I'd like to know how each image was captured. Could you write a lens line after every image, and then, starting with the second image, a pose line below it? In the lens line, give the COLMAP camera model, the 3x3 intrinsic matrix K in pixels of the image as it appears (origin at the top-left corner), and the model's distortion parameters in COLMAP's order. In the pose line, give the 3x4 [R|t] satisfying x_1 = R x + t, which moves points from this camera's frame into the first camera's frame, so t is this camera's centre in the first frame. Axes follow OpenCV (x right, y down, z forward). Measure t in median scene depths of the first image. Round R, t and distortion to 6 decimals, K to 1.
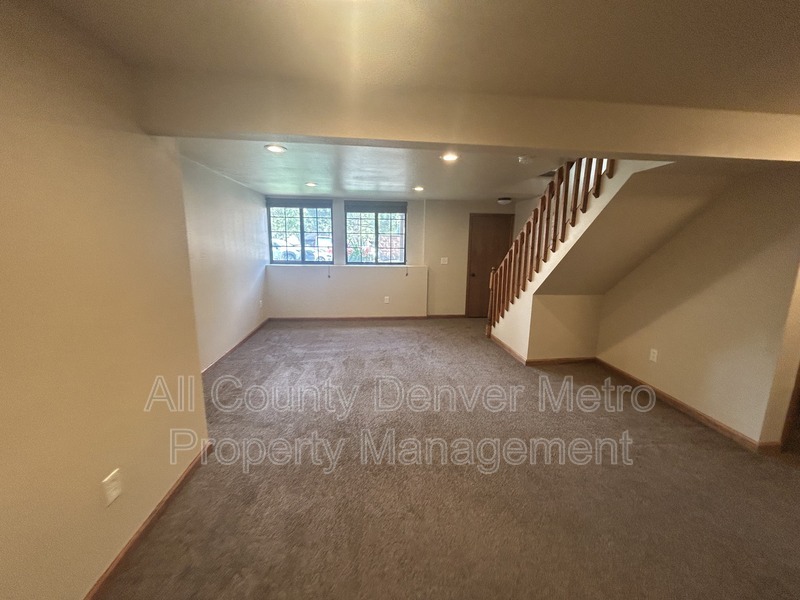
lens RADIAL K [[323.8, 0, 401.9], [0, 323.8, 297.1], [0, 0, 1]] dist [0.000339, 0.000047]
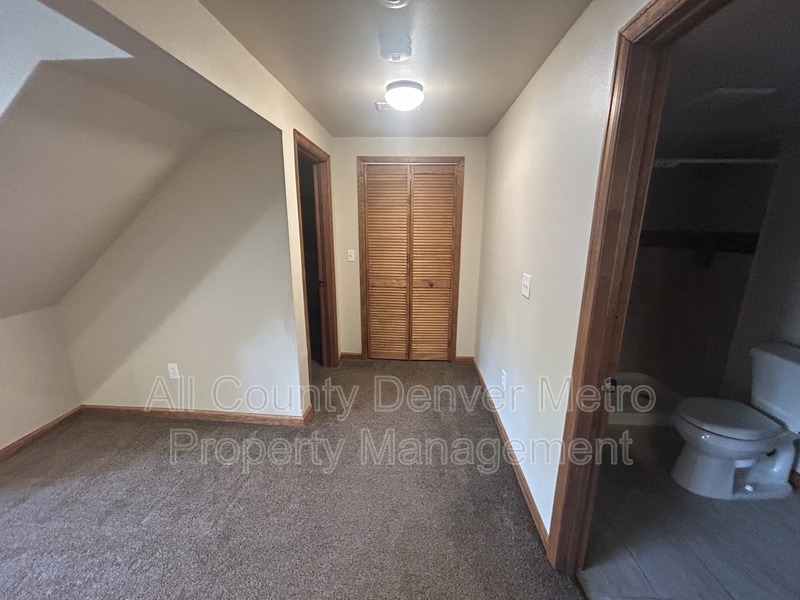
lens RADIAL K [[323.8, 0, 400.2], [0, 323.8, 299.6], [0, 0, 1]] dist [0.000339, 0.000047]
pose [[0.159536, -0.246342, 0.955962, 0.166502], [0.158528, 0.962191, 0.221490, -0.045332], [-0.974380, 0.116211, 0.192556, 0.283191]]
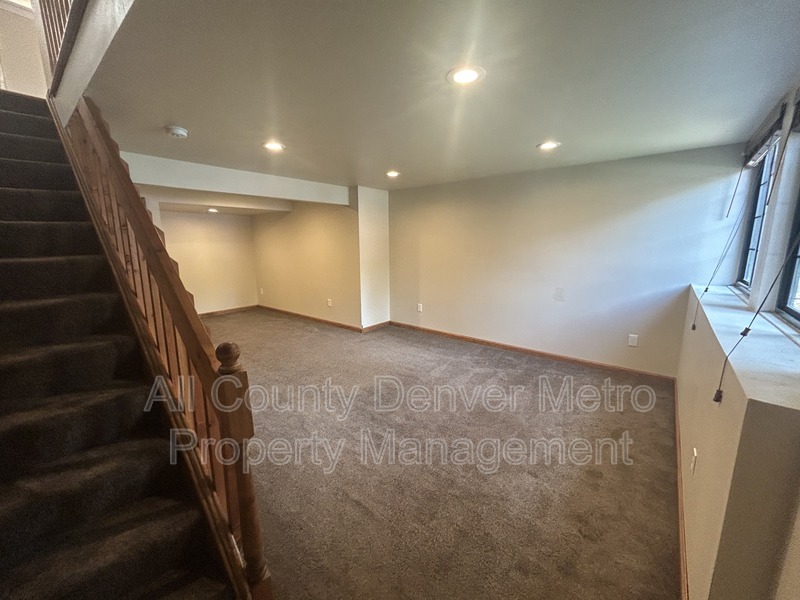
lens RADIAL K [[323.8, 0, 399.0], [0, 323.8, 298.8], [0, 0, 1]] dist [0.000339, 0.000047]
pose [[-0.717337, 0.107316, -0.688412, 0.445535], [-0.123131, 0.952987, 0.276864, -0.244544], [0.685759, 0.283370, -0.670400, 1.511298]]
